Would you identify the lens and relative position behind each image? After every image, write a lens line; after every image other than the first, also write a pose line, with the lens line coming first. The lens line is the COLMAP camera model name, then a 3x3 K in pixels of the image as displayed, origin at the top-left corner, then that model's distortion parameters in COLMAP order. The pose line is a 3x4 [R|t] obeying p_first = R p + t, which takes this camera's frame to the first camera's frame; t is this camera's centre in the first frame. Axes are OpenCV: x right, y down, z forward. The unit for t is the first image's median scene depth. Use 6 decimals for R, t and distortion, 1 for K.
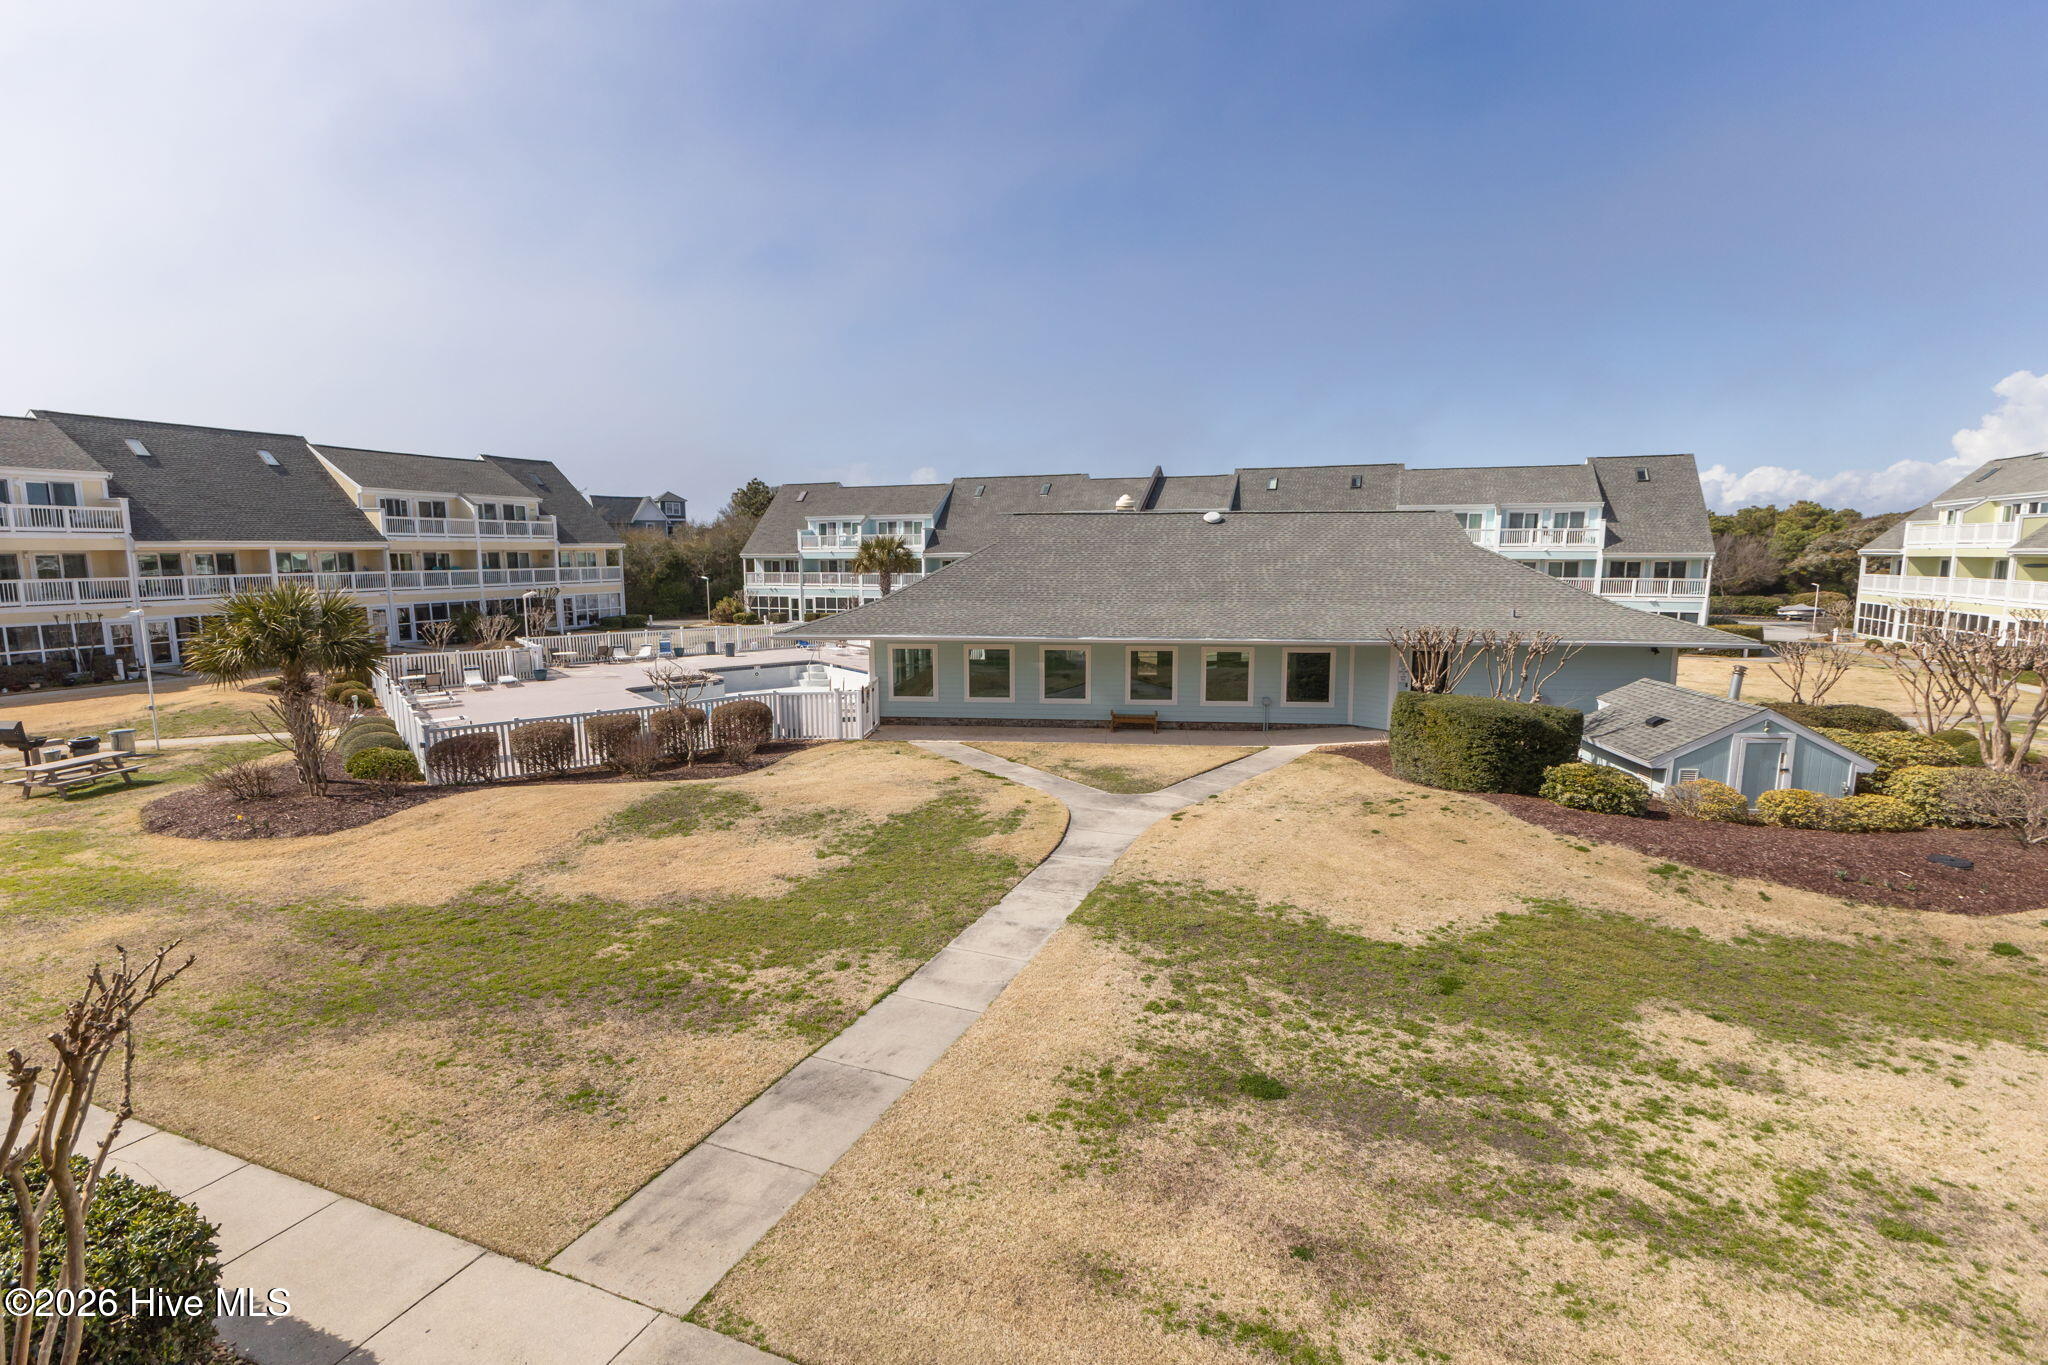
lens RADIAL K [[963.3, 0, 1024.0], [0, 963.3, 682.5], [0, 0, 1]] dist [-0.001316, -0.000163]
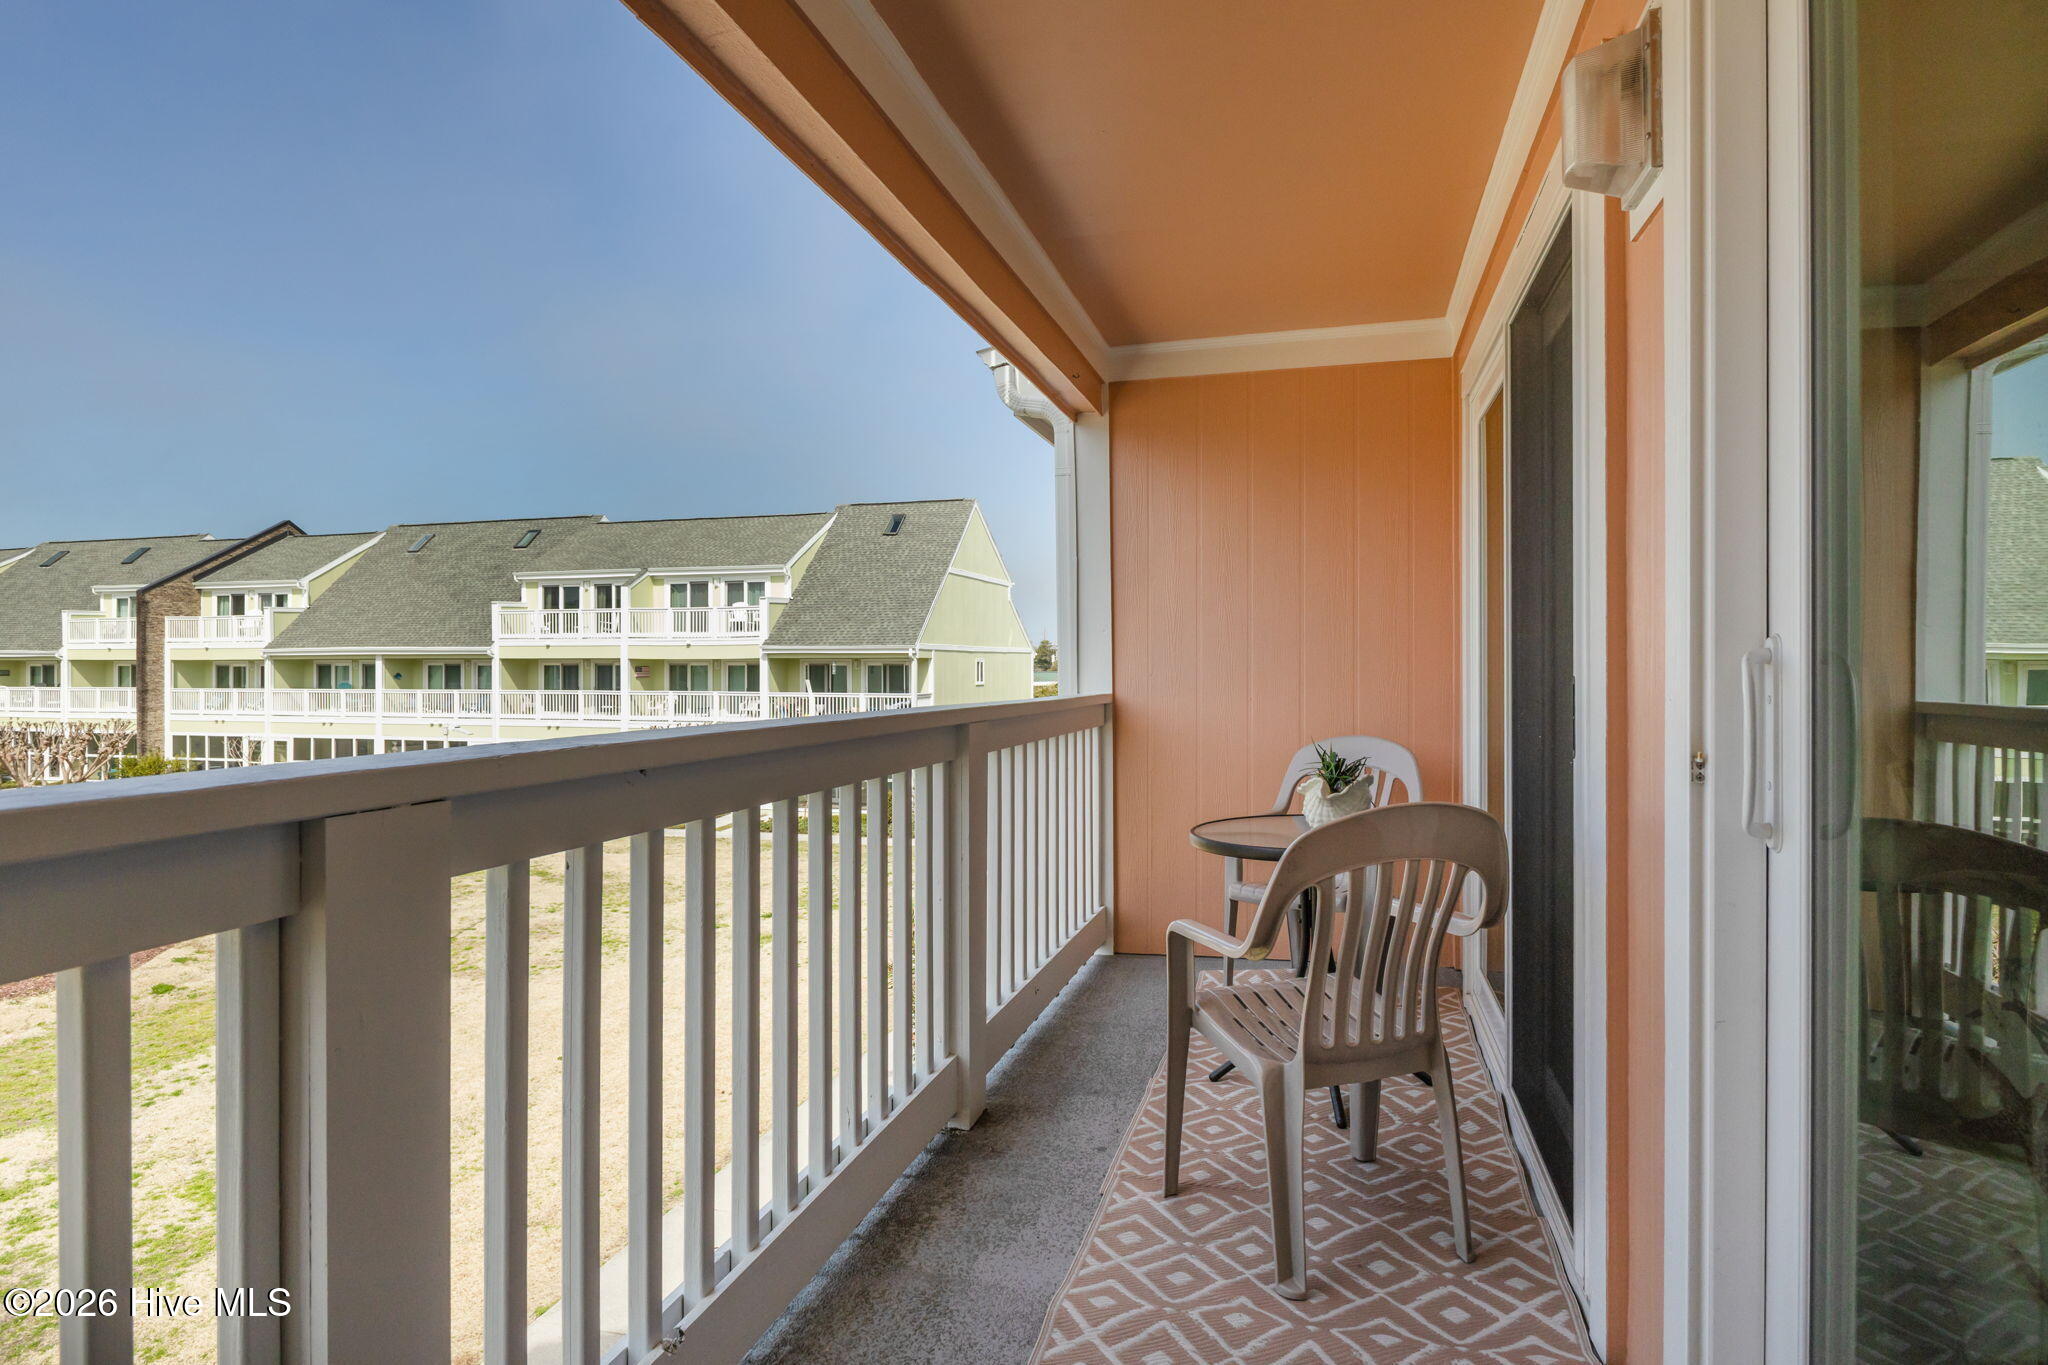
lens RADIAL K [[1119.4, 0, 1024.0], [0, 1119.4, 682.5], [0, 0, 1]] dist [-0.004554, -0.000433]
pose [[-0.105716, -0.009777, 0.994348, -0.622457], [0.116549, 0.992938, 0.022154, -0.006974], [-0.987543, 0.118232, -0.103830, 0.062500]]
